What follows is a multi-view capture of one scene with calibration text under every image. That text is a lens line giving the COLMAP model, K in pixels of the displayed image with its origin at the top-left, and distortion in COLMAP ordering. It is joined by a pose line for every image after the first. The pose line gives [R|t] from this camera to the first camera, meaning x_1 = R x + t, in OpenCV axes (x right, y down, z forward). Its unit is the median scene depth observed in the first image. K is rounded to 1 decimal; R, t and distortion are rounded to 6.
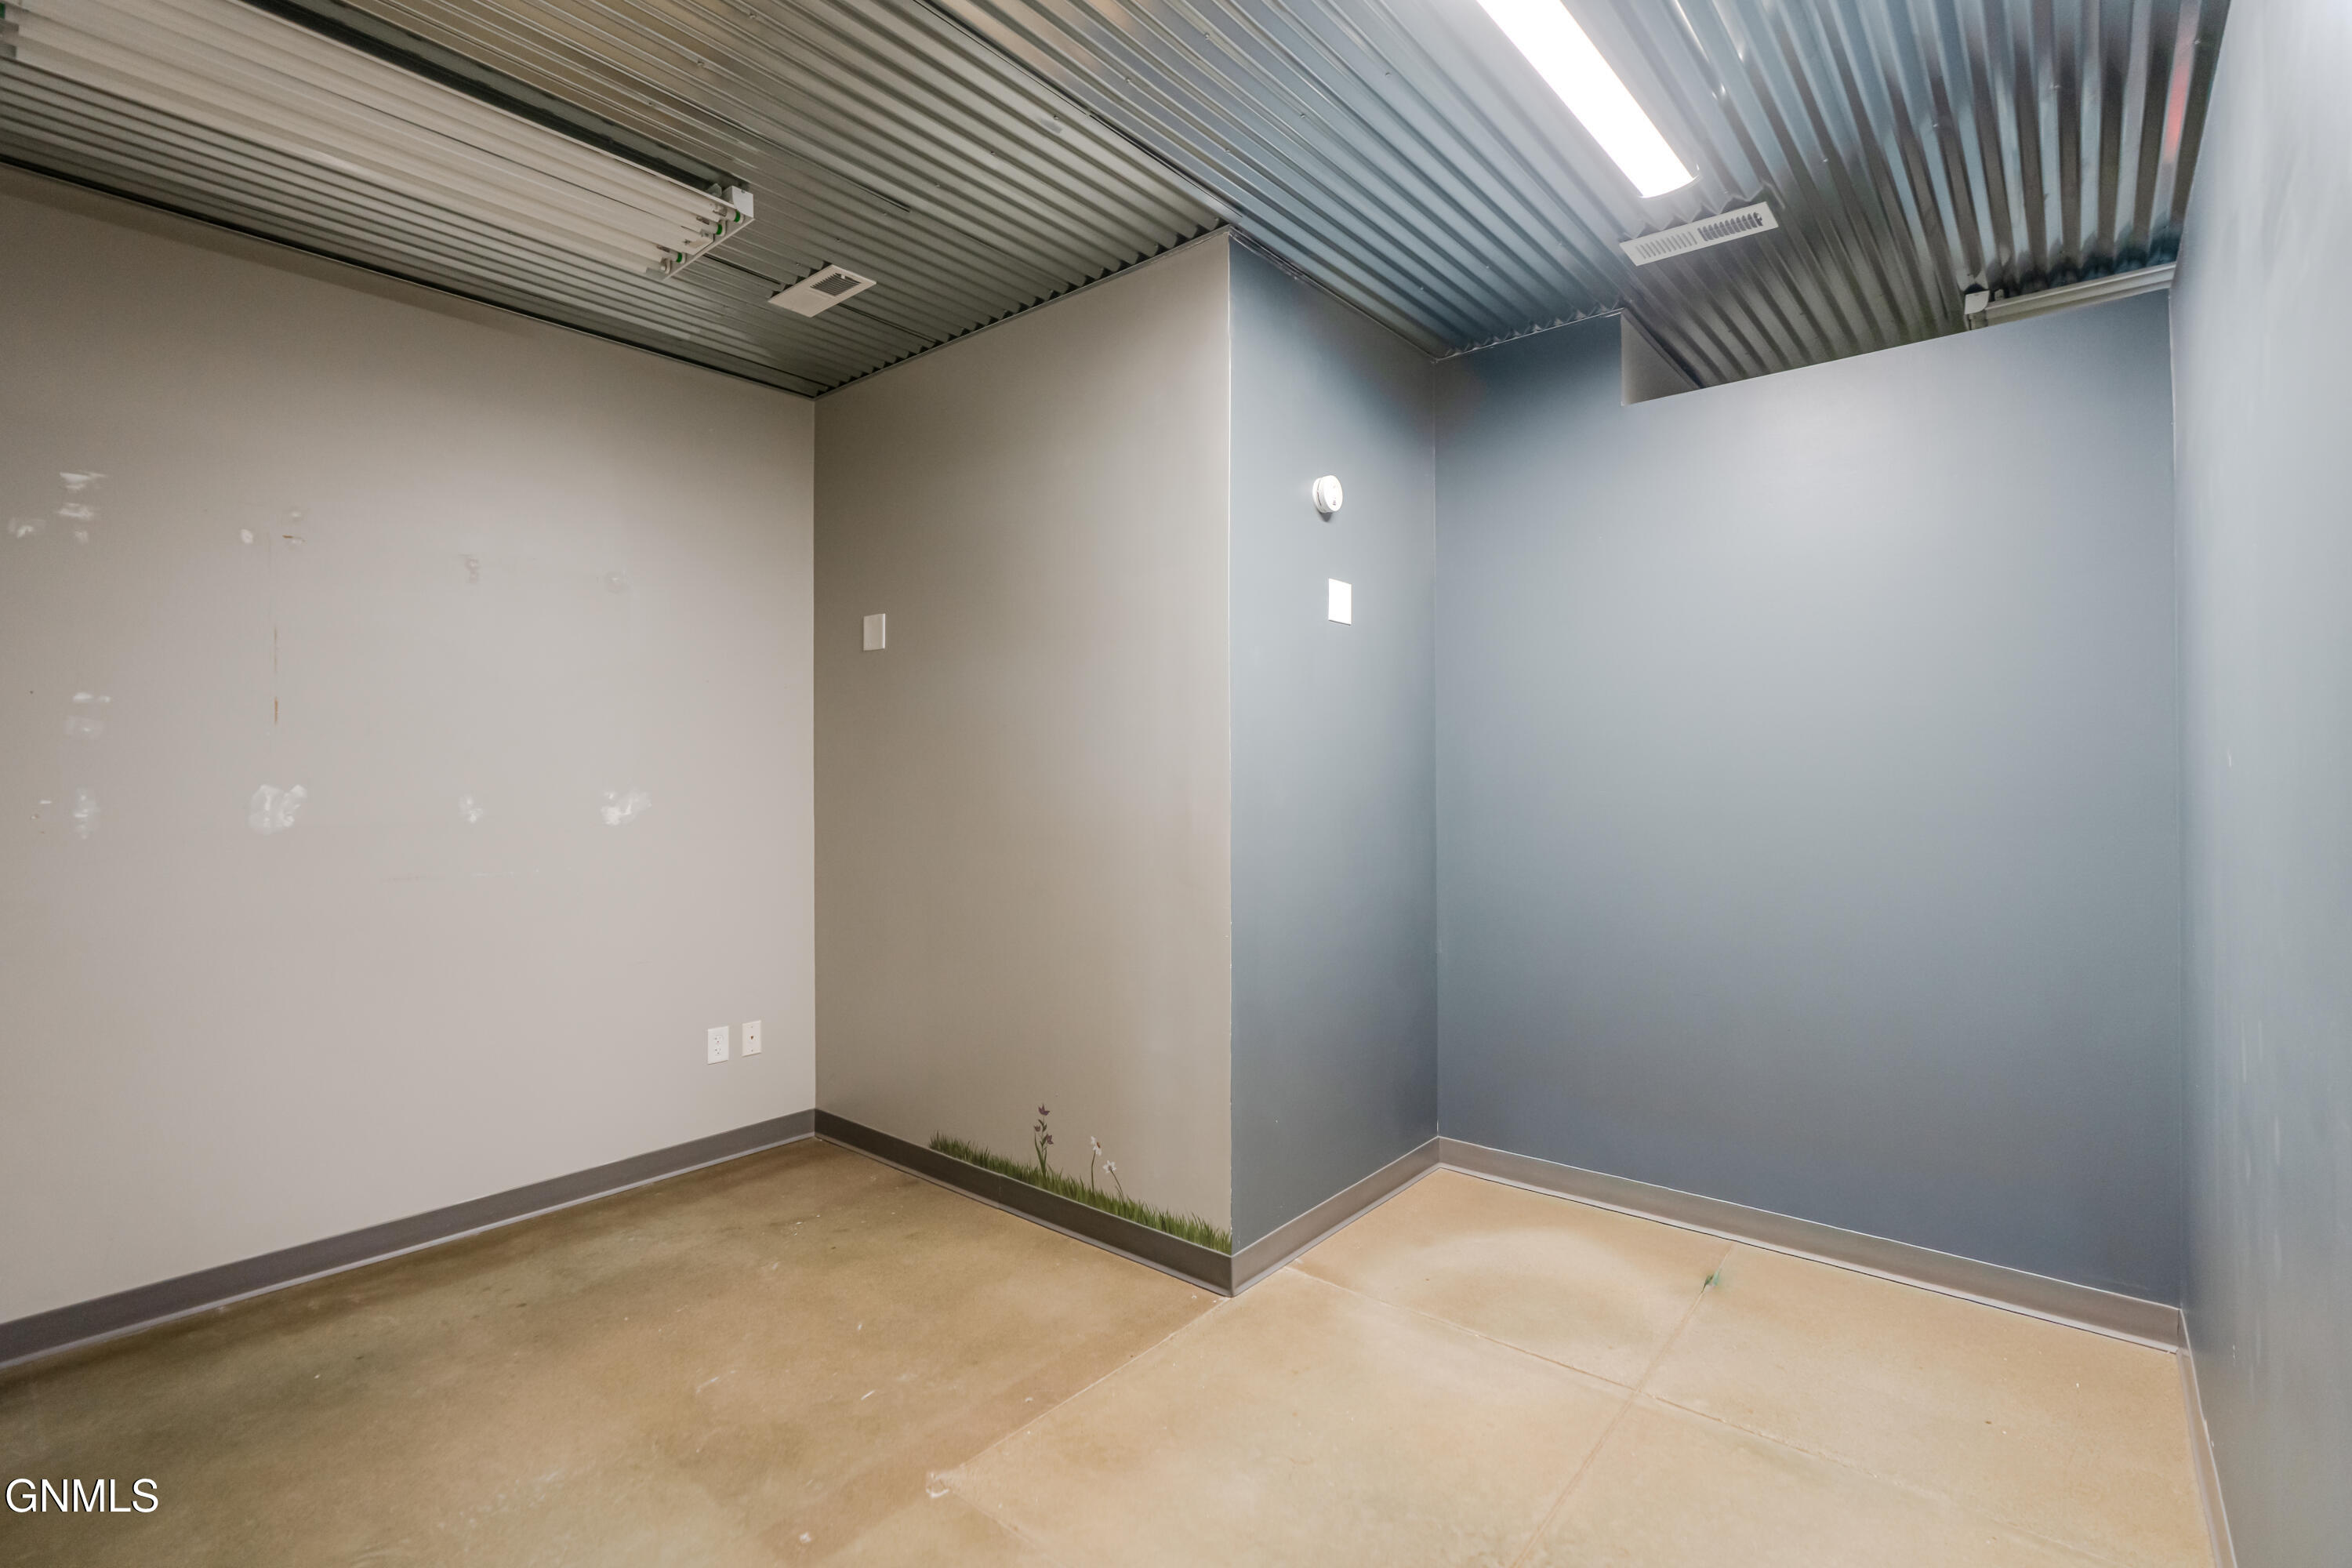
lens RADIAL K [[1087.1, 0, 1178.2], [0, 1087.1, 764.1], [0, 0, 1]] dist [-0.004212, 0.003731]
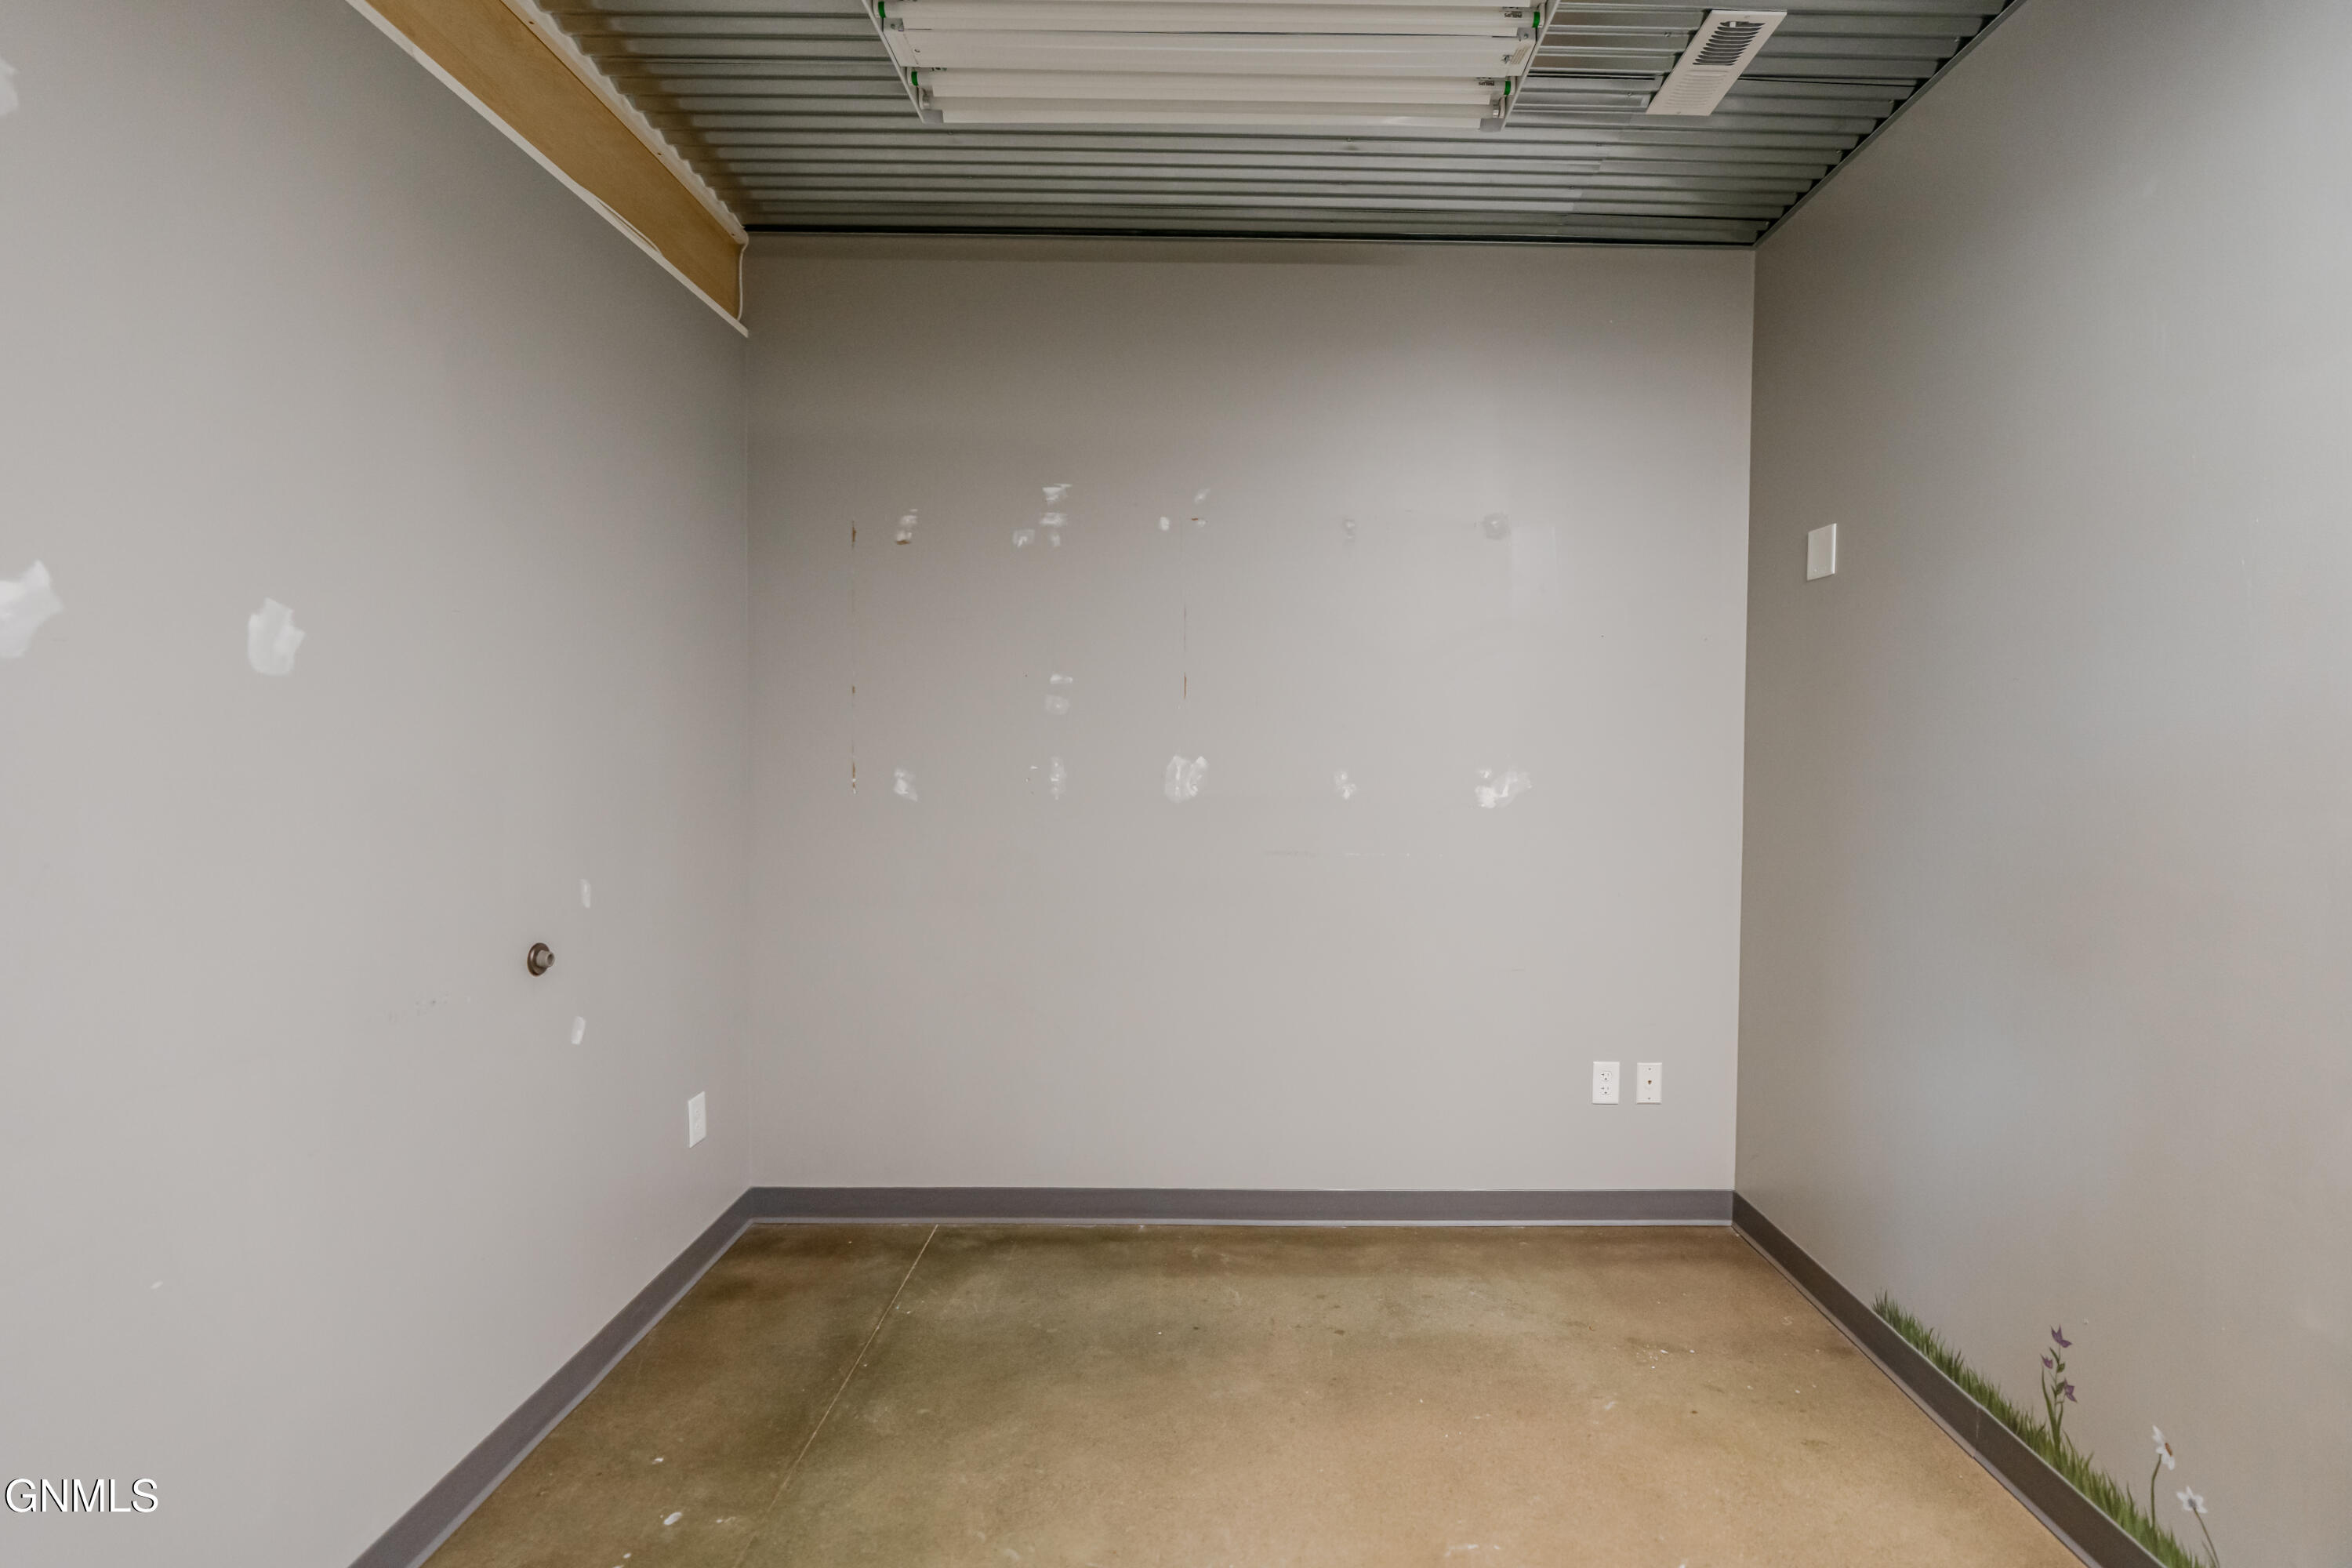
lens RADIAL K [[1143.5, 0, 1226.9], [0, 1143.5, 776.1], [0, 0, 1]] dist [-0.004291, 0.002349]
pose [[0.653208, 0.033413, -0.756441, 0.039523], [-0.005070, 0.999196, 0.039758, -0.005470], [0.757161, -0.022135, 0.652853, 0.277355]]
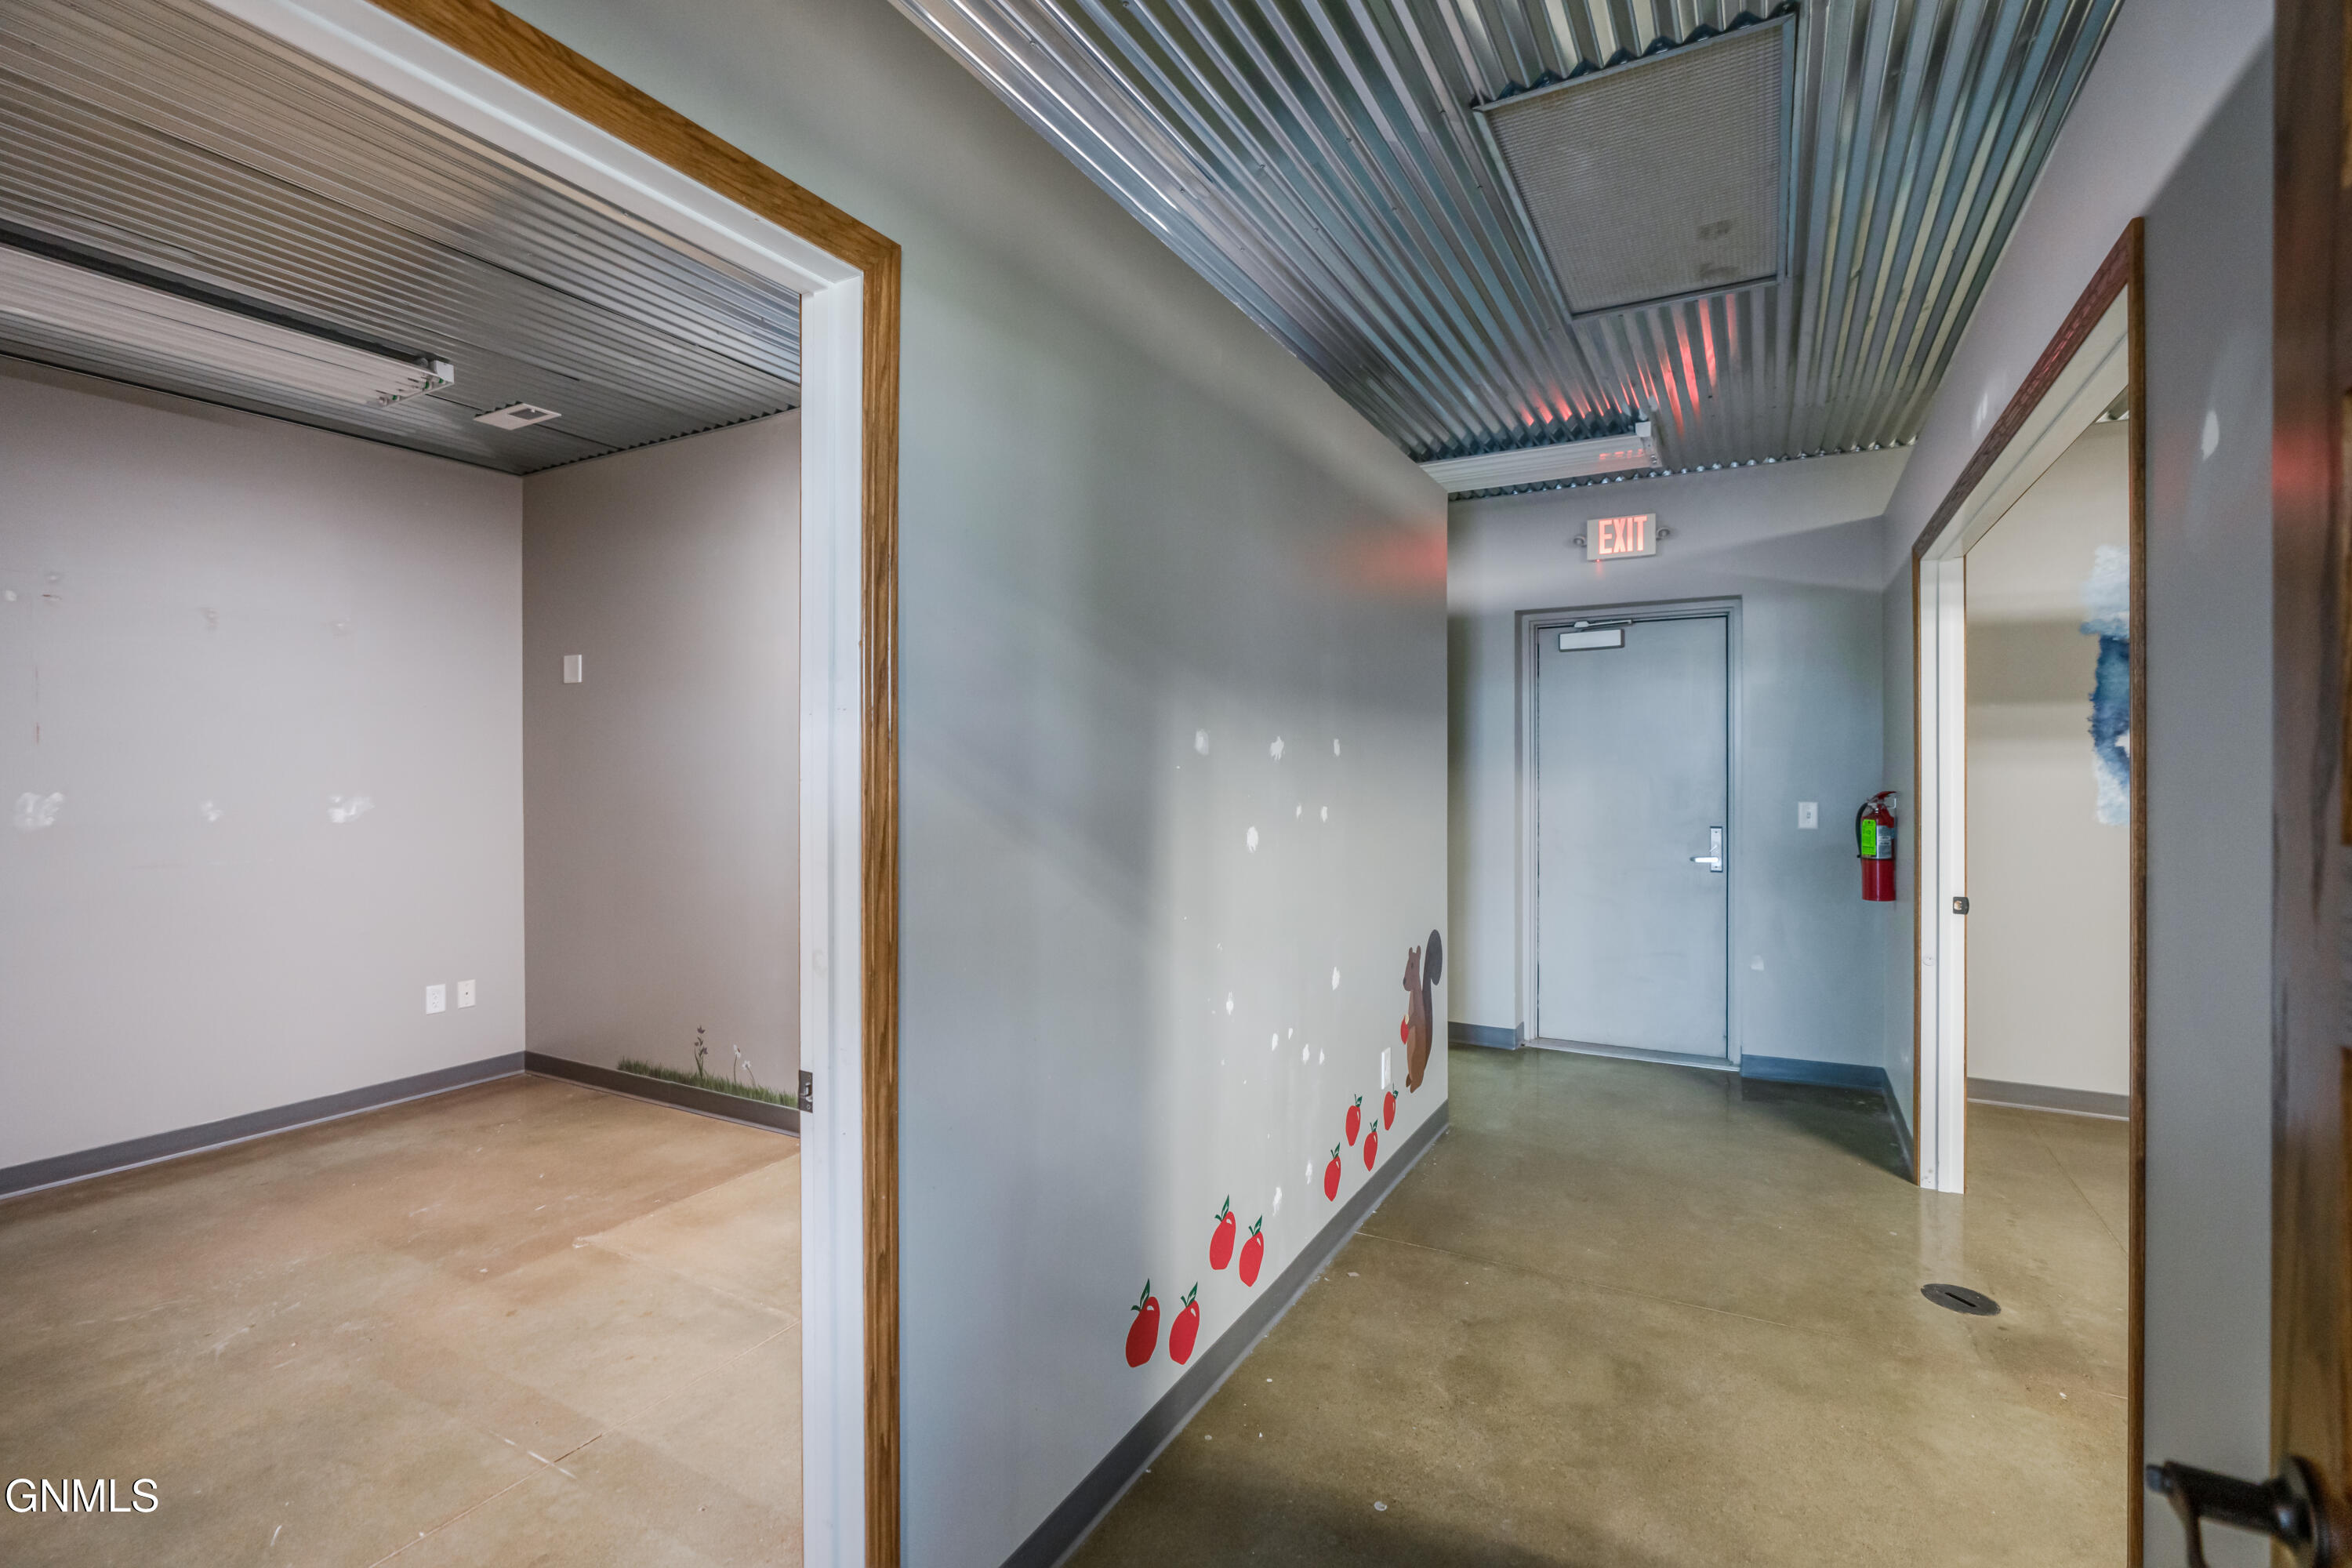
lens RADIAL K [[1063.3, 0, 1187.3], [0, 1063.3, 774.3], [0, 0, 1]] dist [-0.007526, 0.002504]
pose [[0.980202, 0.000212, 0.198000, 0.217748], [-0.002154, 0.999952, 0.009590, -0.015223], [-0.197989, -0.009826, 0.980155, -0.432678]]
